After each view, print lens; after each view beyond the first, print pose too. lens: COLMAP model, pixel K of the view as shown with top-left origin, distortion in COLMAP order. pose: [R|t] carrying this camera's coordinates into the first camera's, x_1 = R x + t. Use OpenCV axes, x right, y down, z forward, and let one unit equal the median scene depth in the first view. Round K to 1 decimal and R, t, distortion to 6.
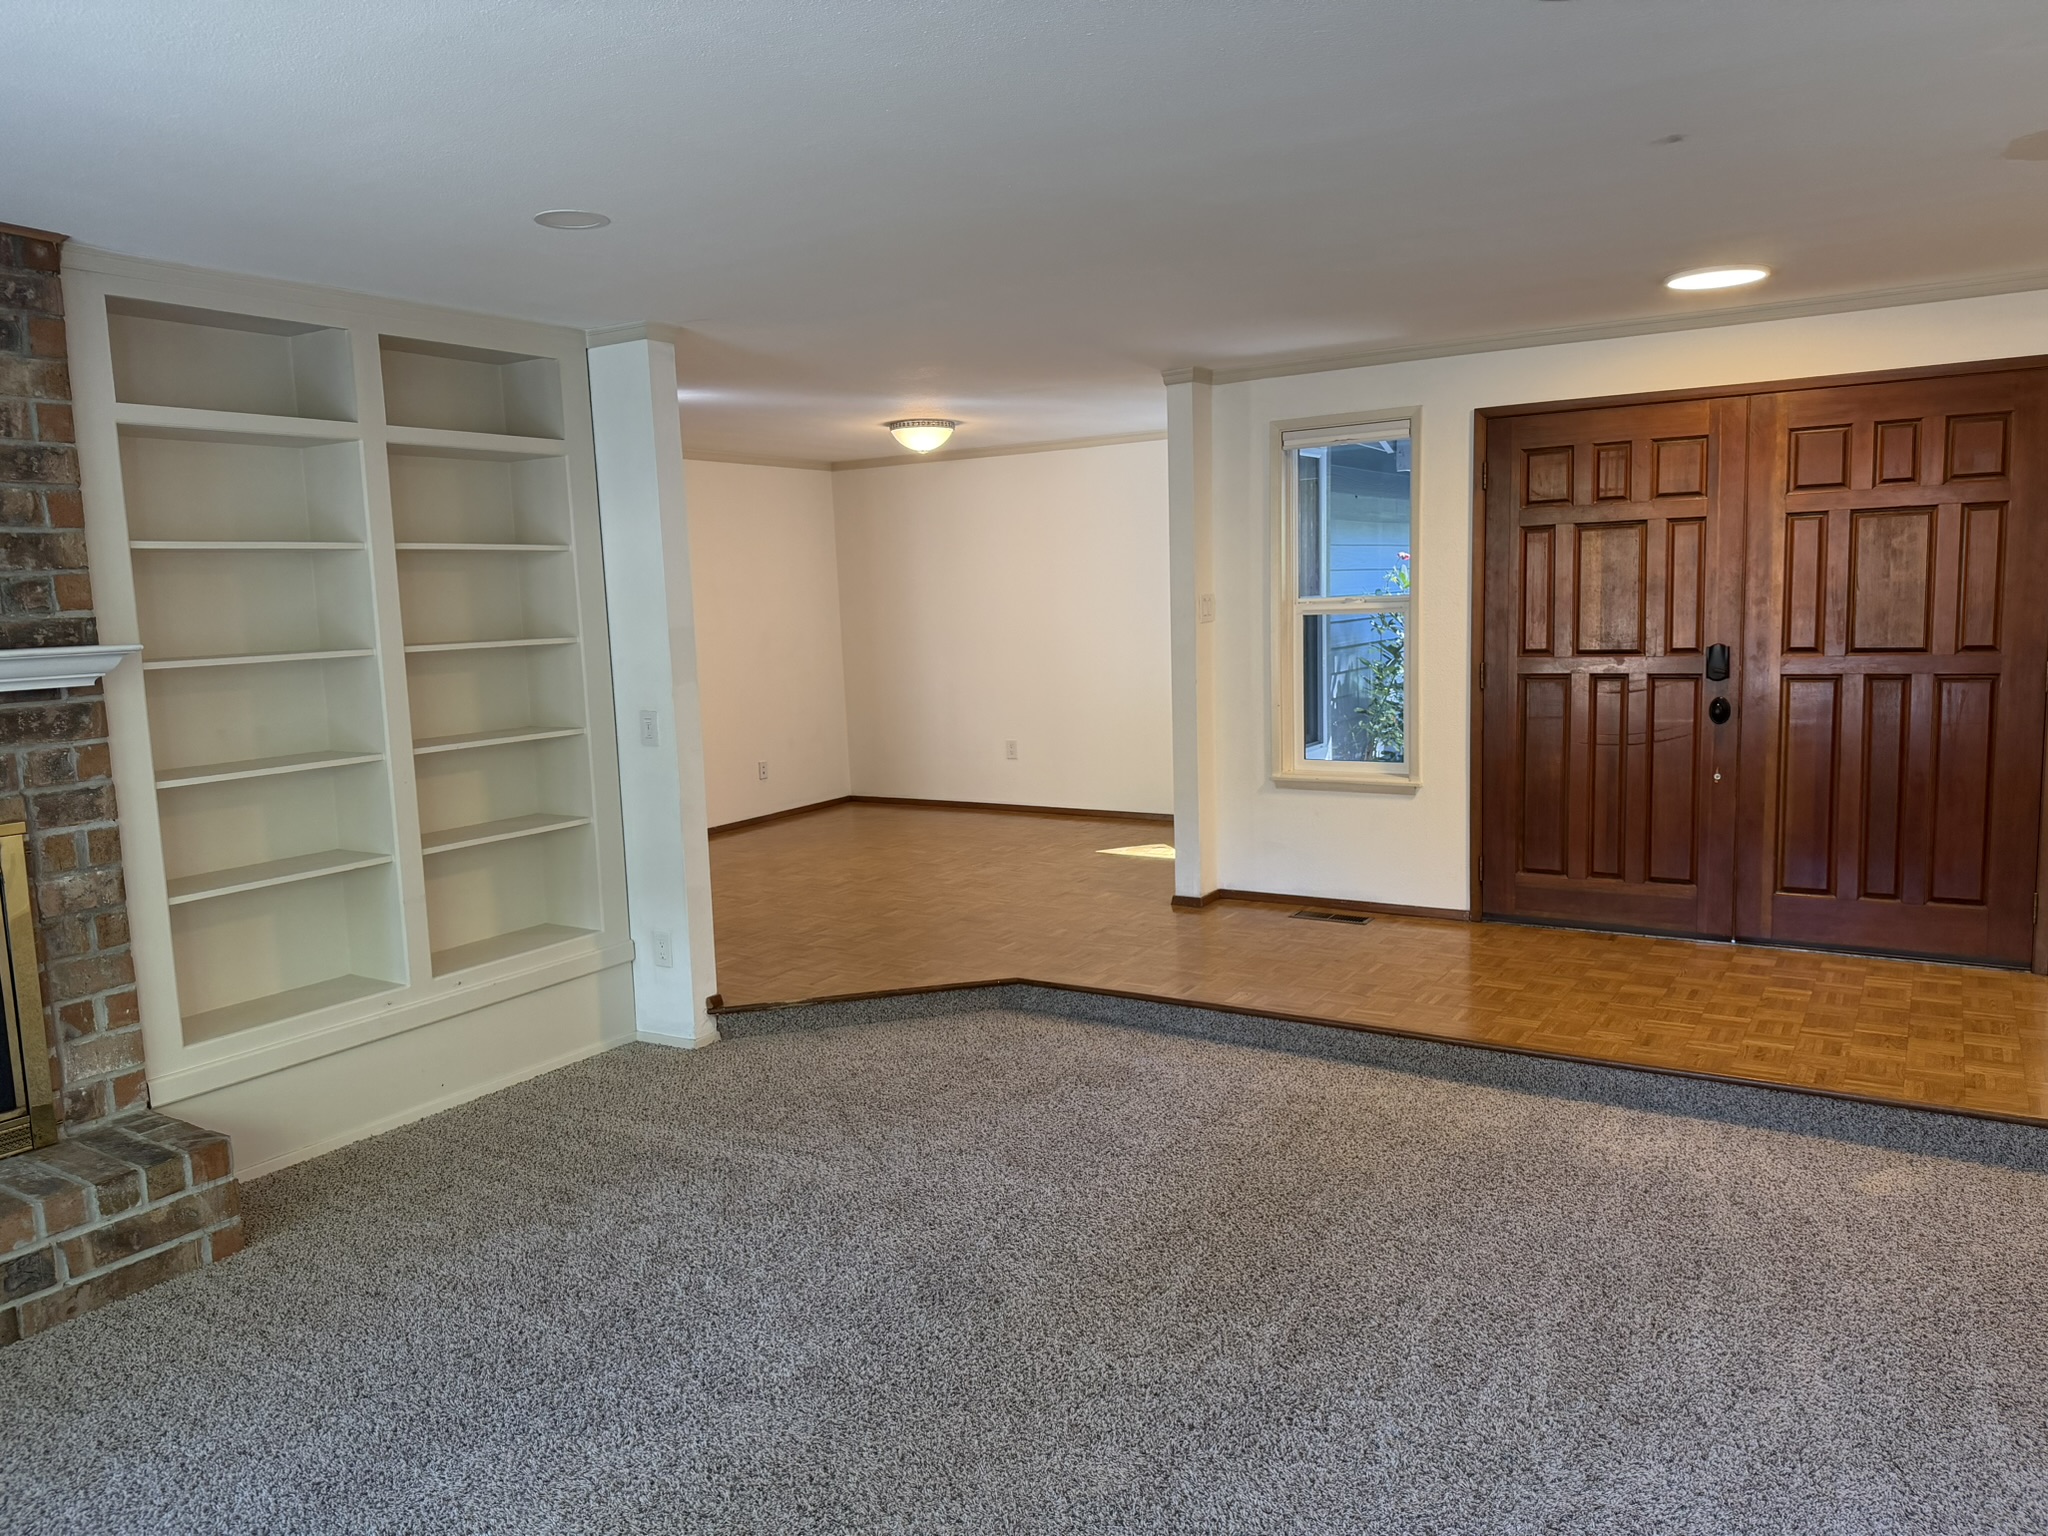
lens RADIAL K [[1432.7, 0, 1024.0], [0, 1432.7, 768.0], [0, 0, 1]] dist [-0.000515, -0.006852]
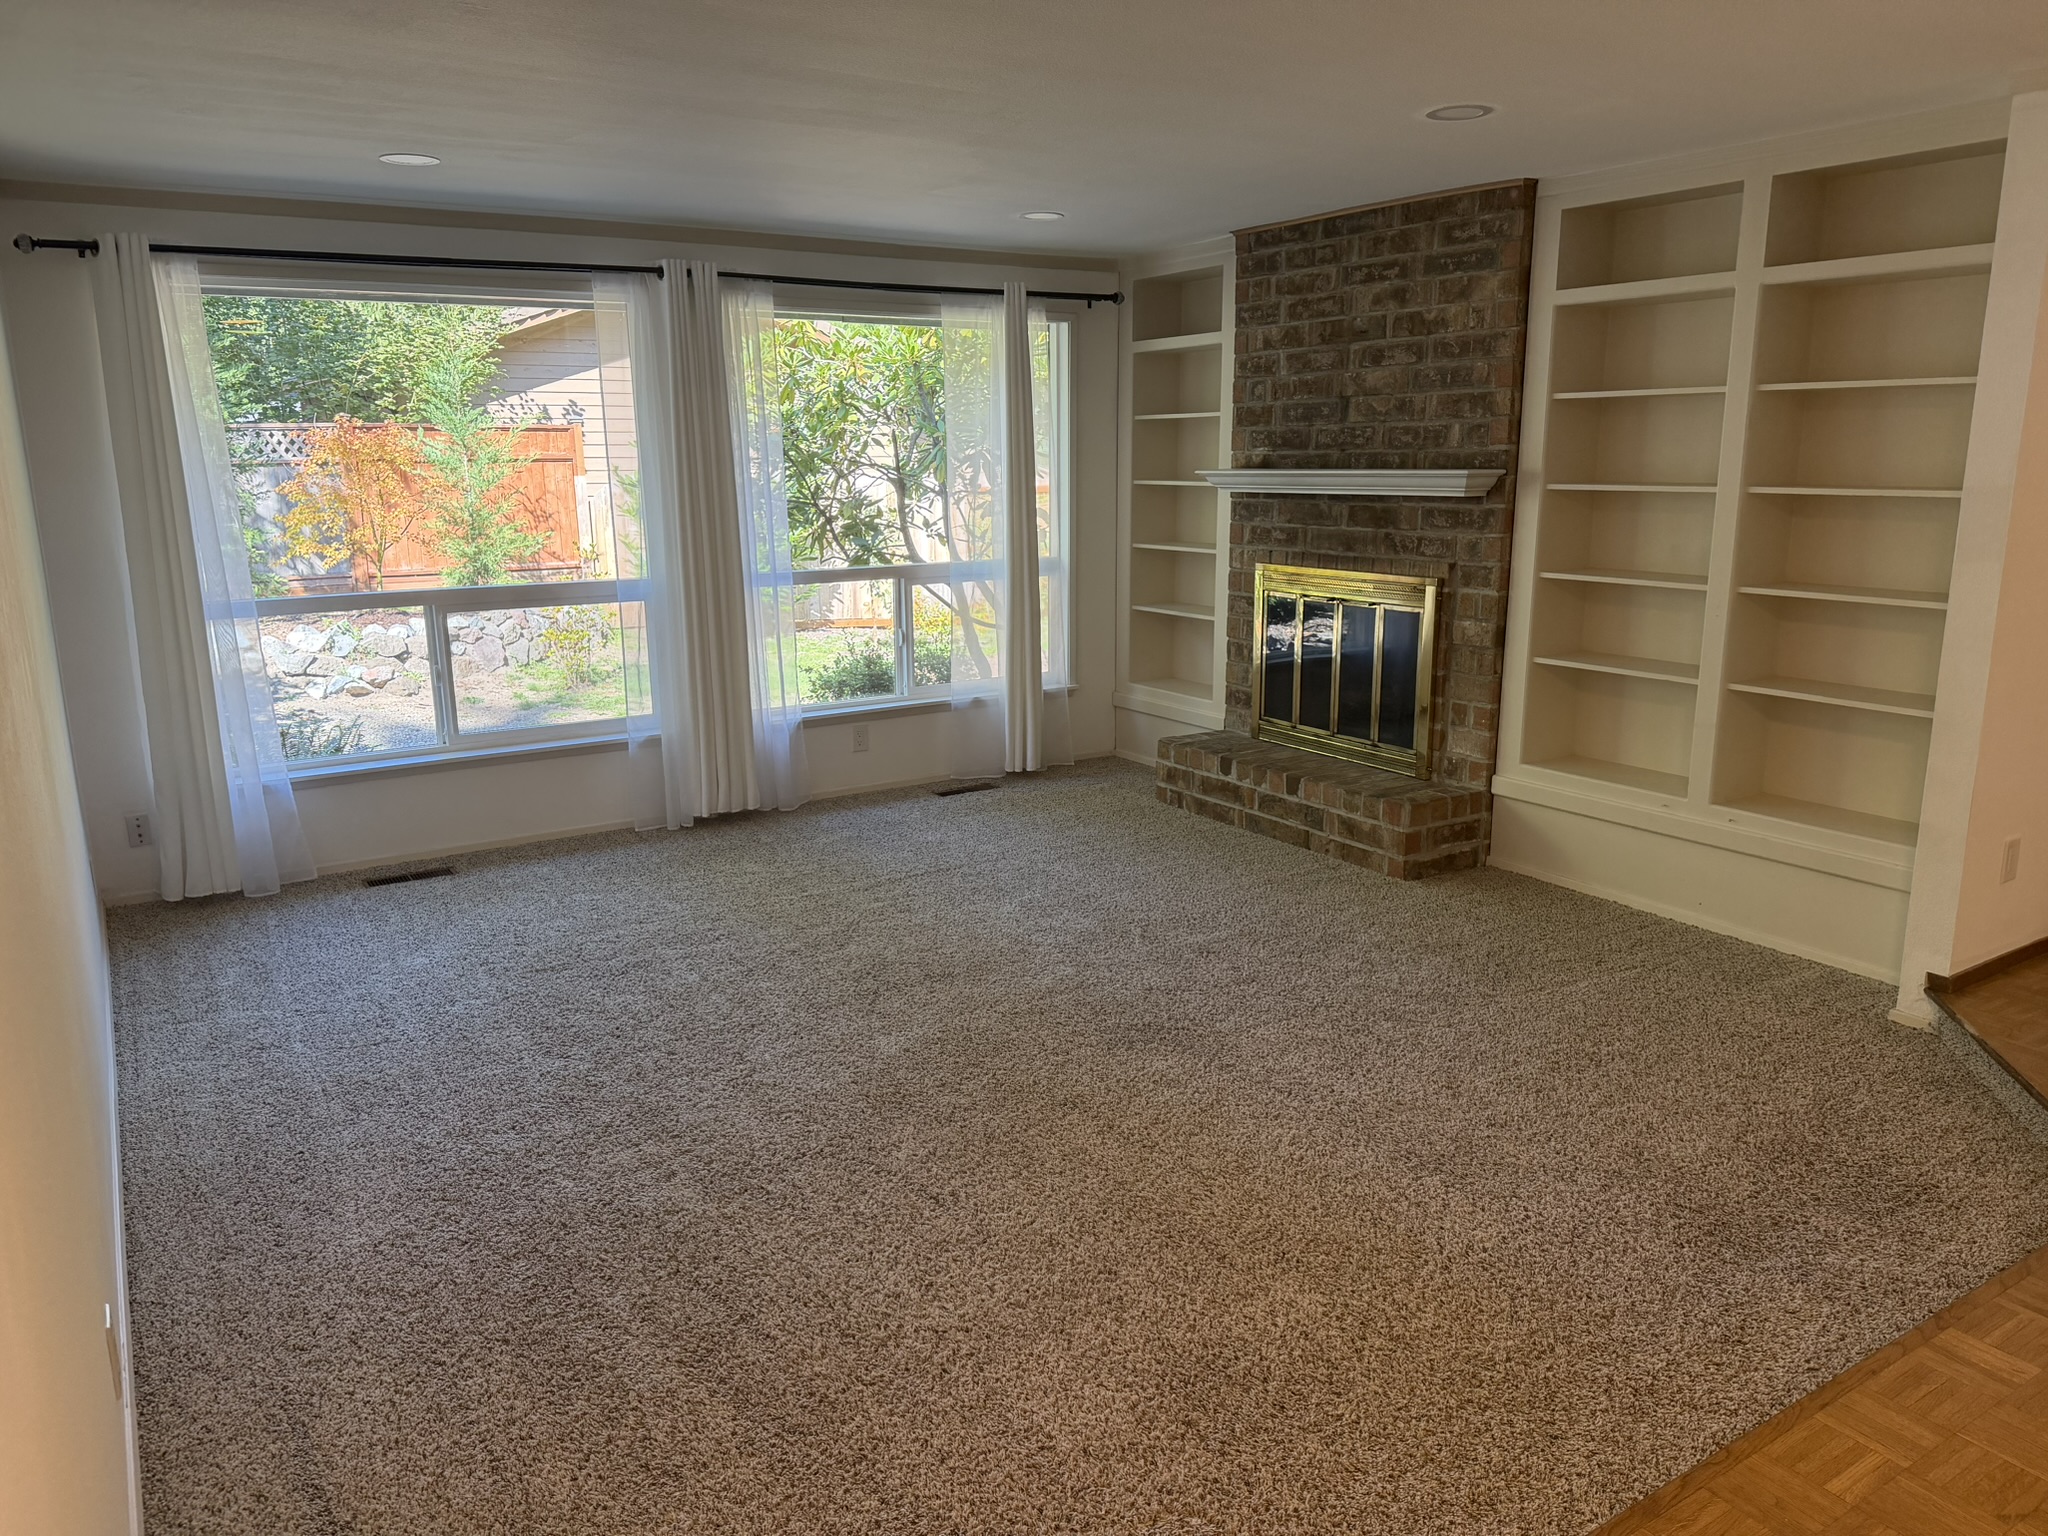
lens RADIAL K [[1432.7, 0, 1024.0], [0, 1432.7, 768.0], [0, 0, 1]] dist [-0.000515, -0.006852]
pose [[-0.414991, 0.242687, -0.876861, 0.908836], [-0.084578, 0.949305, 0.302766, -0.198123], [0.905886, 0.199808, -0.373427, 1.166234]]
